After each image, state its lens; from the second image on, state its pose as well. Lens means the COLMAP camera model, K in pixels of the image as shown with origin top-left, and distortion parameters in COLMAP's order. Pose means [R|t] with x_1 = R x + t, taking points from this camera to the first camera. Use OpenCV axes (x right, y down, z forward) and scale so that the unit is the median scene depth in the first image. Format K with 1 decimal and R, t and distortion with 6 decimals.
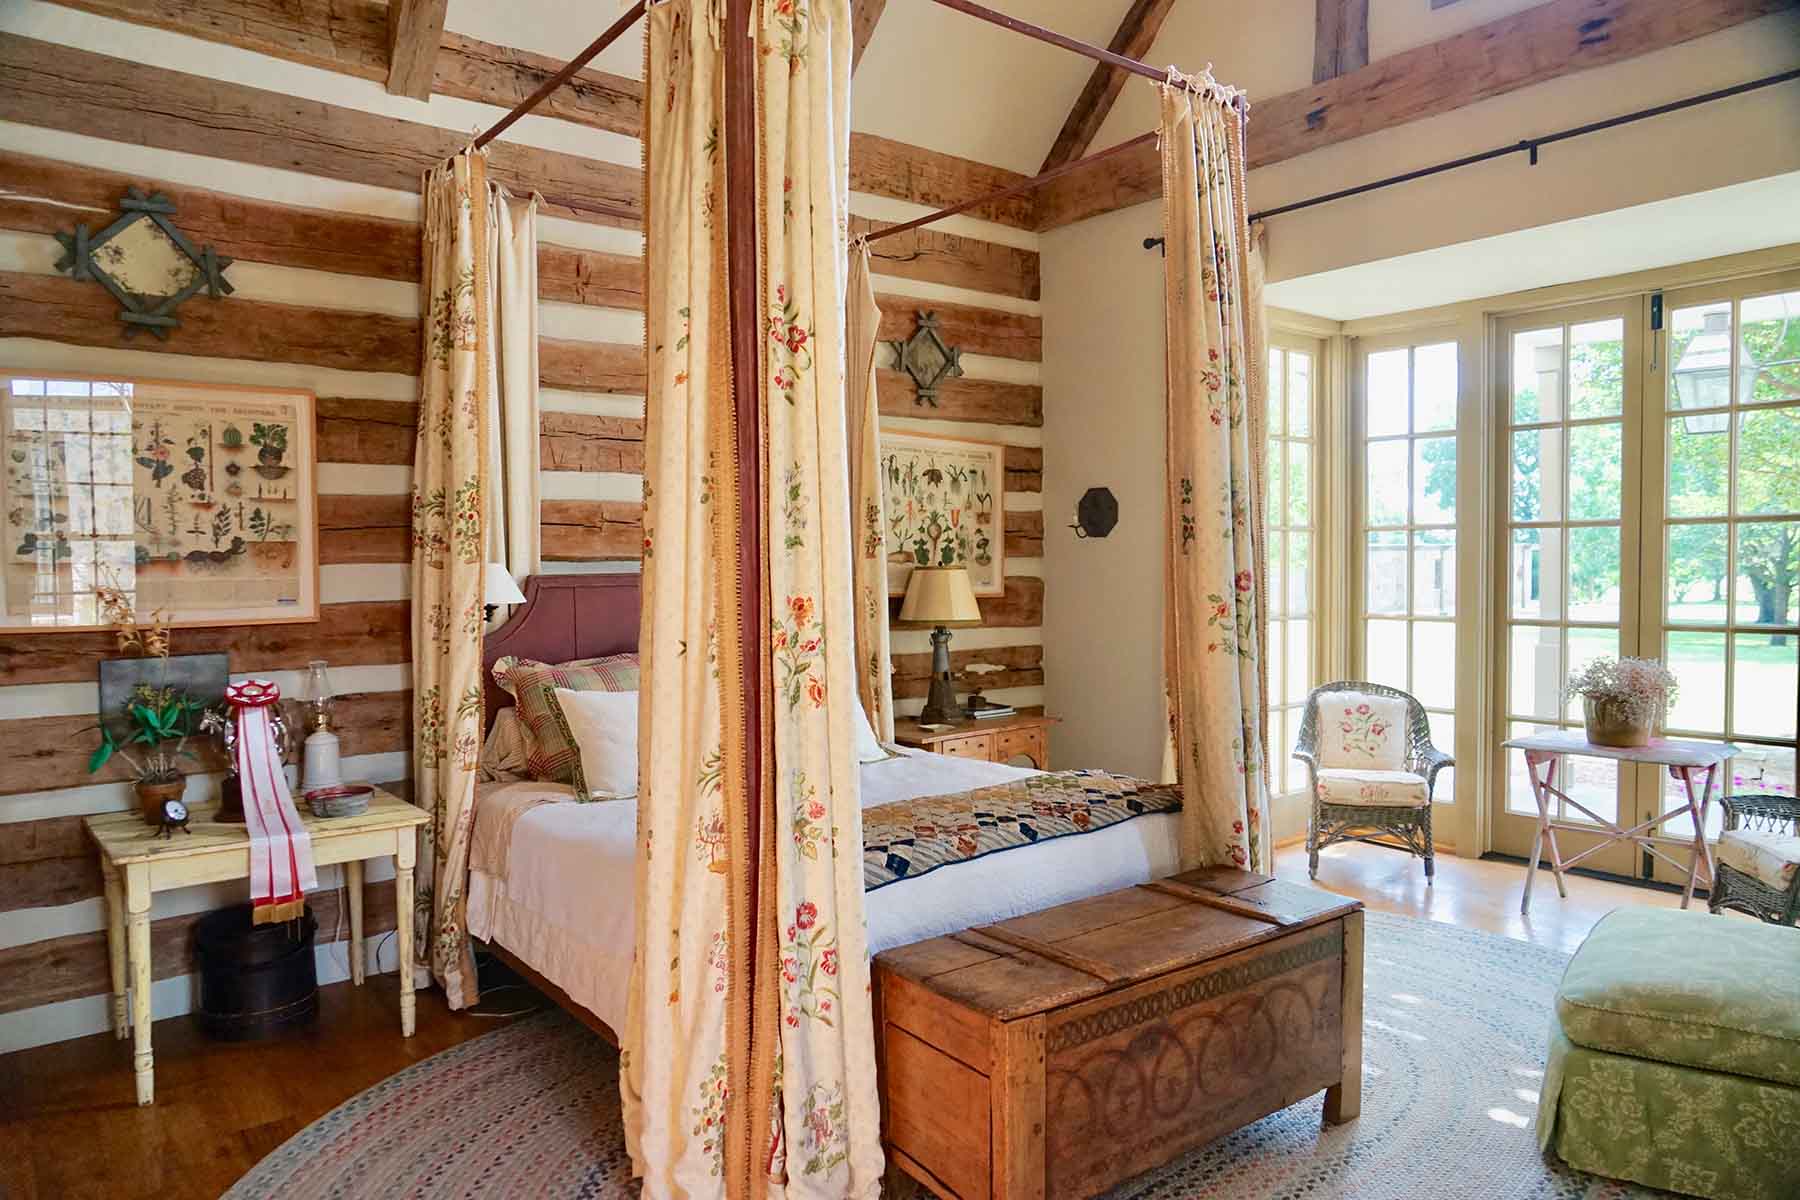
lens RADIAL K [[1178.8, 0, 900.0], [0, 1178.8, 600.0], [0, 0, 1]] dist [-0.010238, -0.003189]
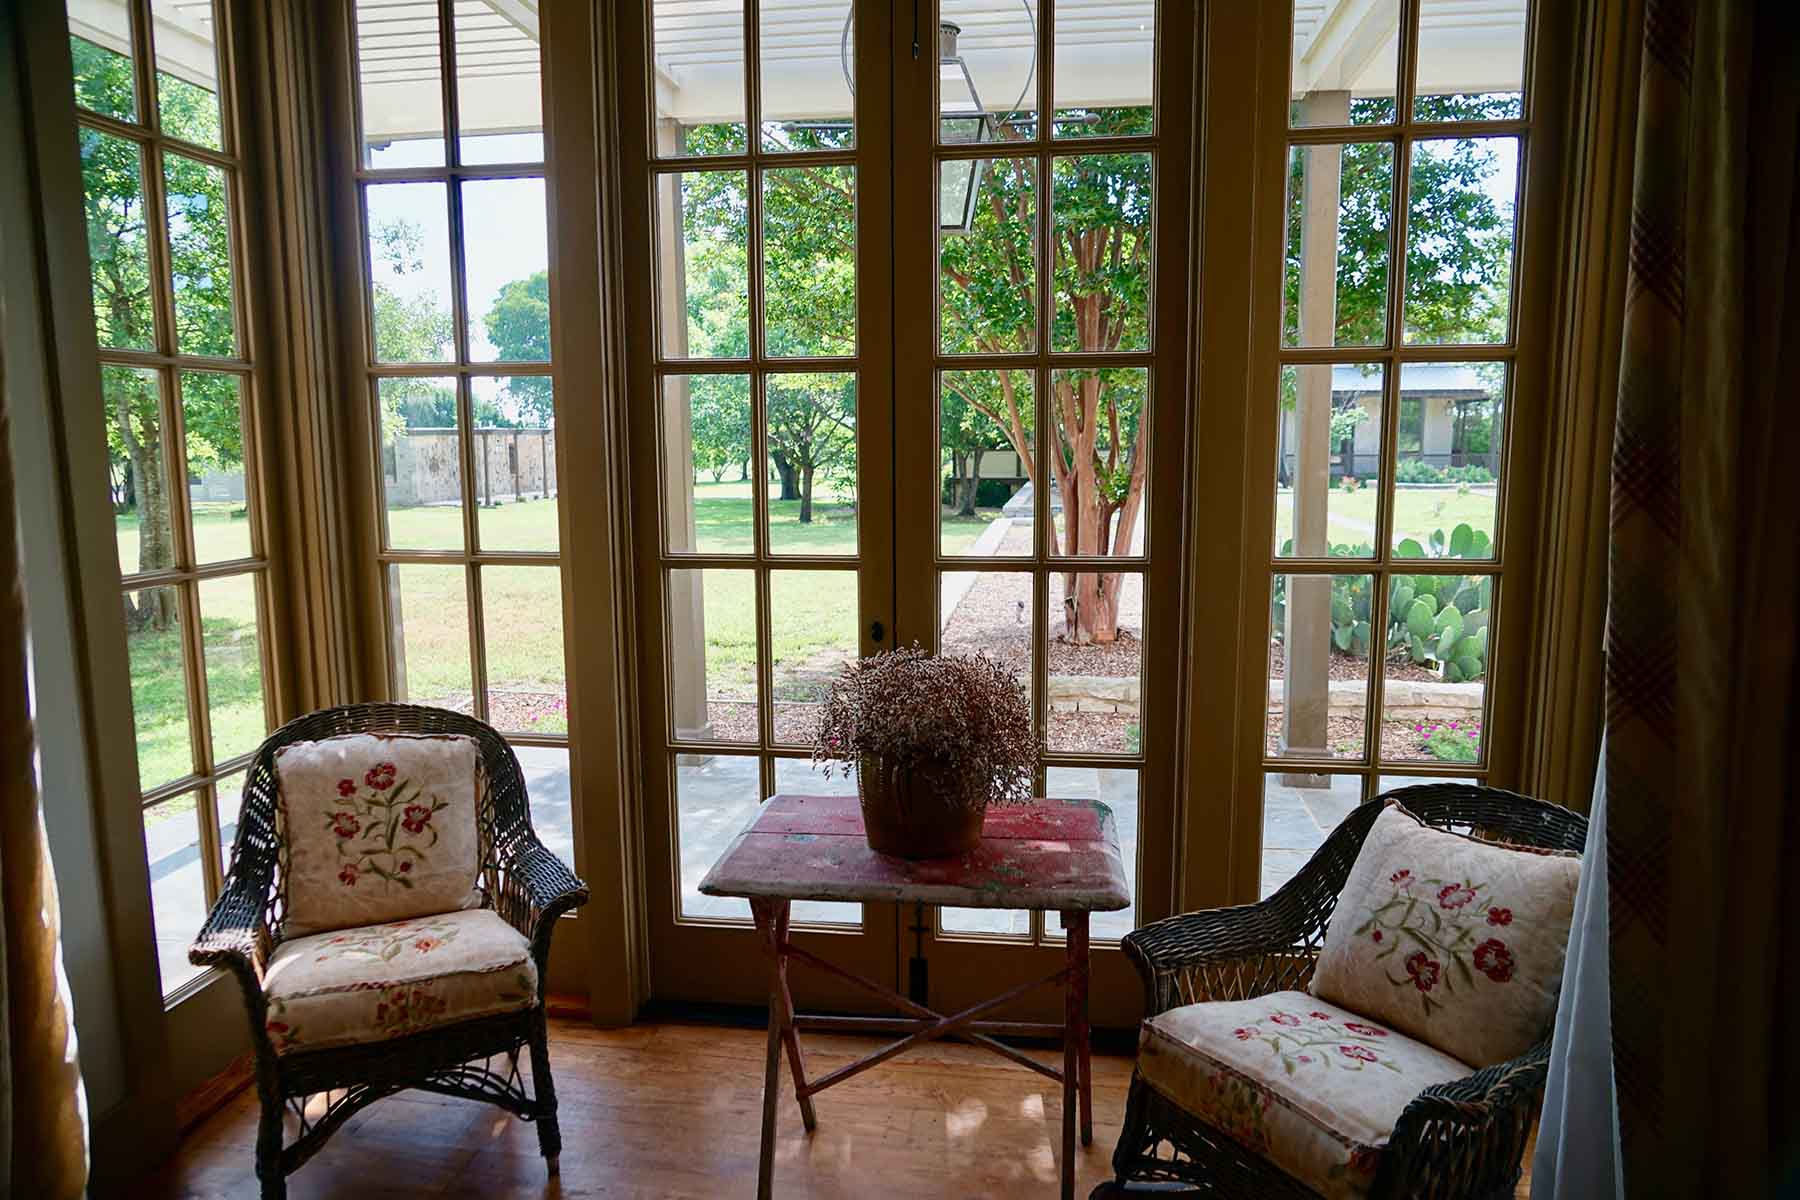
lens RADIAL K [[1178.8, 0, 900.0], [0, 1178.8, 600.0], [0, 0, 1]] dist [-0.010238, -0.003189]
pose [[0.734935, -0.086239, 0.672632, 0.239929], [0.020528, 0.994256, 0.105046, -0.015622], [-0.677827, -0.063394, 0.732484, 0.535806]]
